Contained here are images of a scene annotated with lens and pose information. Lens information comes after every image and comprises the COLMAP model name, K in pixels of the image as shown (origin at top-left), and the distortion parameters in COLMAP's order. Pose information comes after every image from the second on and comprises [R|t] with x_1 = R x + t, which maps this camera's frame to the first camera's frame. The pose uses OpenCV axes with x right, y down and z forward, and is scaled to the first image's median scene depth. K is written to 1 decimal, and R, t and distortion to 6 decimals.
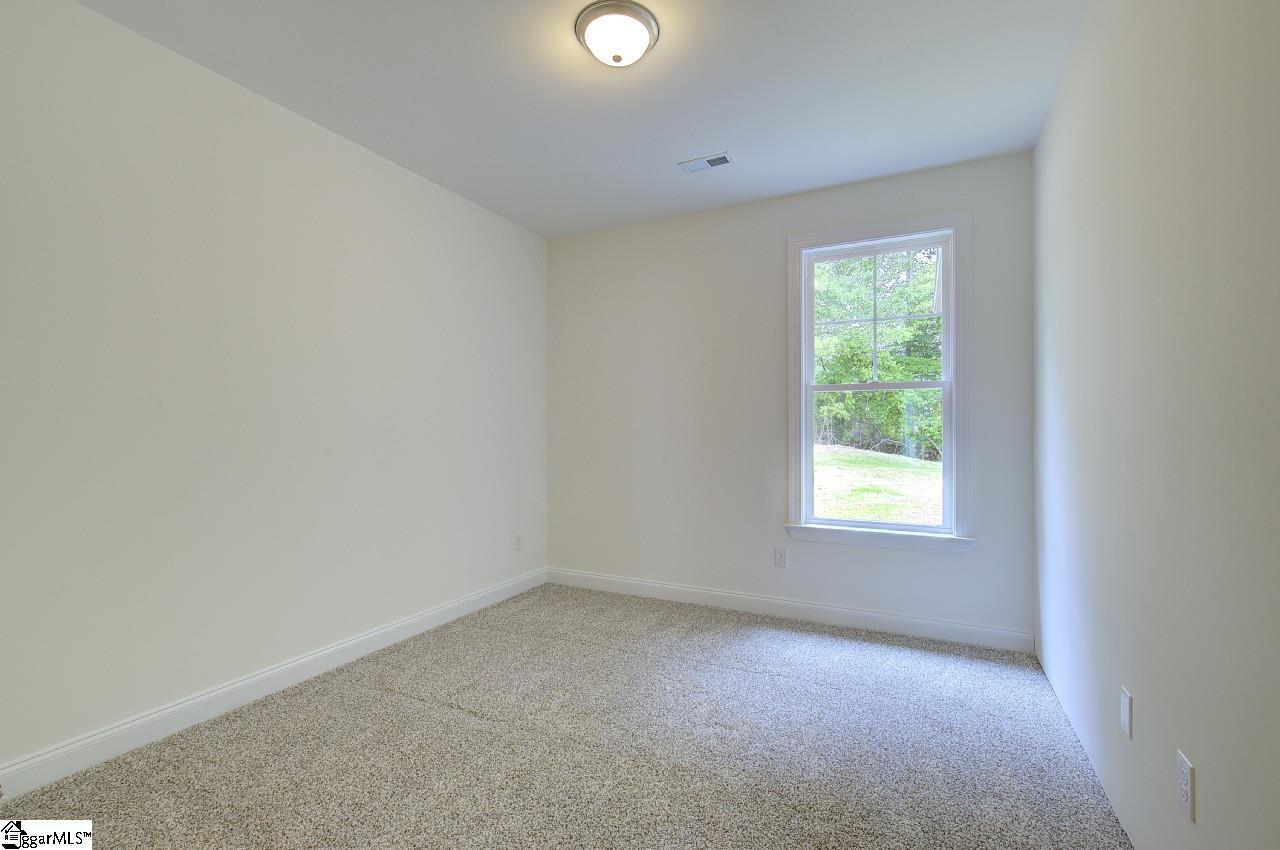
lens RADIAL K [[577.6, 0, 644.1], [0, 577.6, 426.6], [0, 0, 1]] dist [-0.000196, 0.000088]
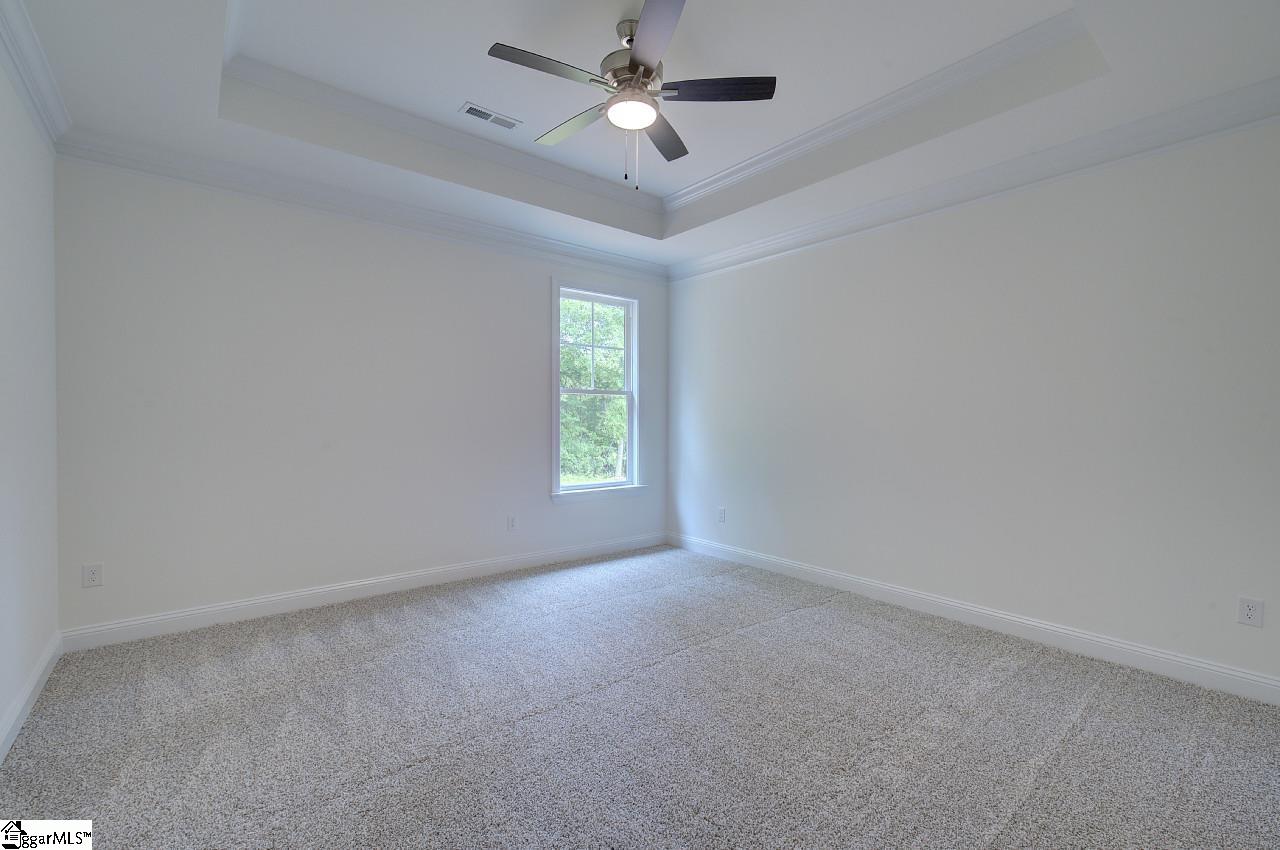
lens RADIAL K [[555.4, 0, 648.1], [0, 555.4, 427.0], [0, 0, 1]] dist [-0.000323, -0.000213]
pose [[0.415289, -0.010861, 0.909625, -0.876684], [-0.007477, 0.999854, 0.015352, -0.003886], [-0.909659, -0.013177, 0.415147, 0.297175]]
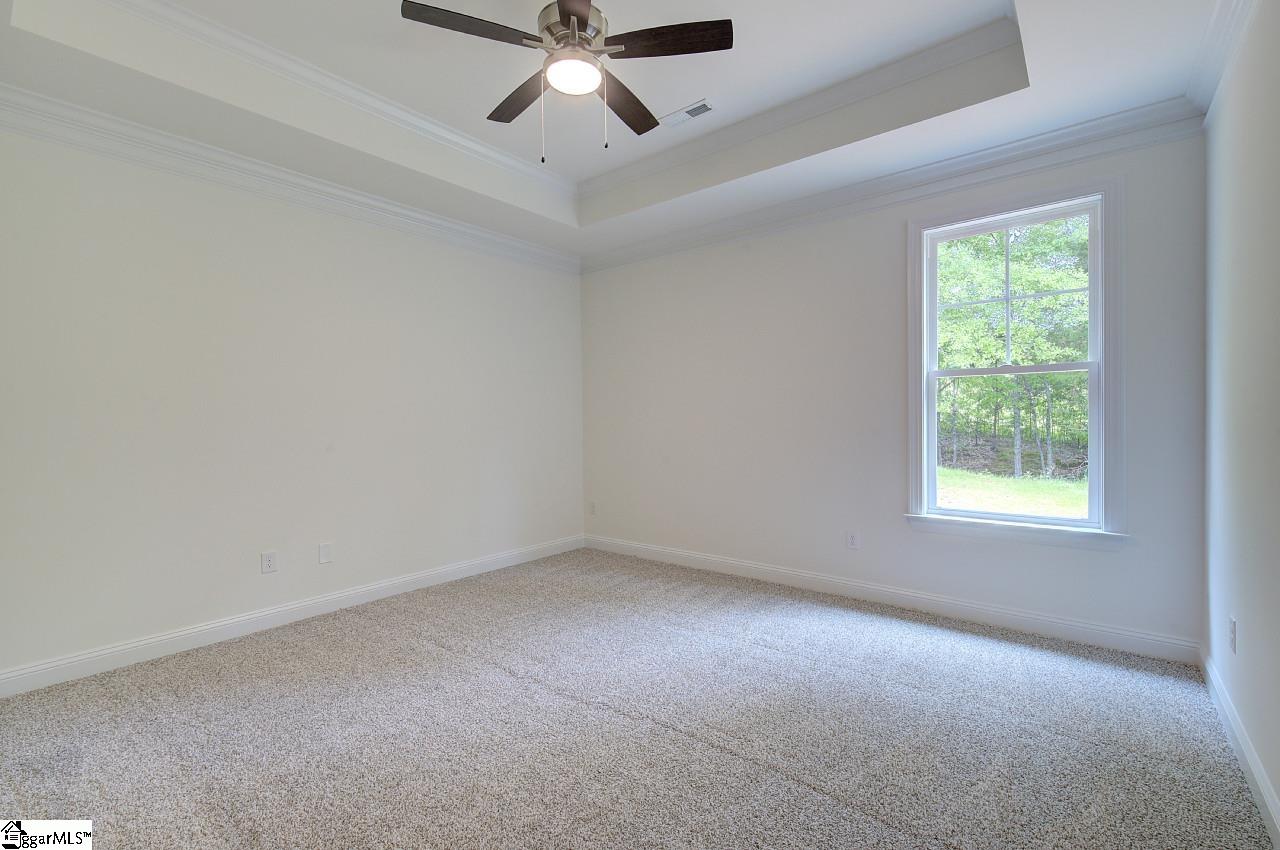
lens RADIAL K [[555.4, 0, 648.1], [0, 555.4, 427.0], [0, 0, 1]] dist [-0.000323, -0.000213]
pose [[0.977160, -0.007493, -0.212375, 0.022237], [0.011550, 0.999774, 0.017869, -0.000145], [0.212193, -0.019913, 0.977025, -0.011336]]
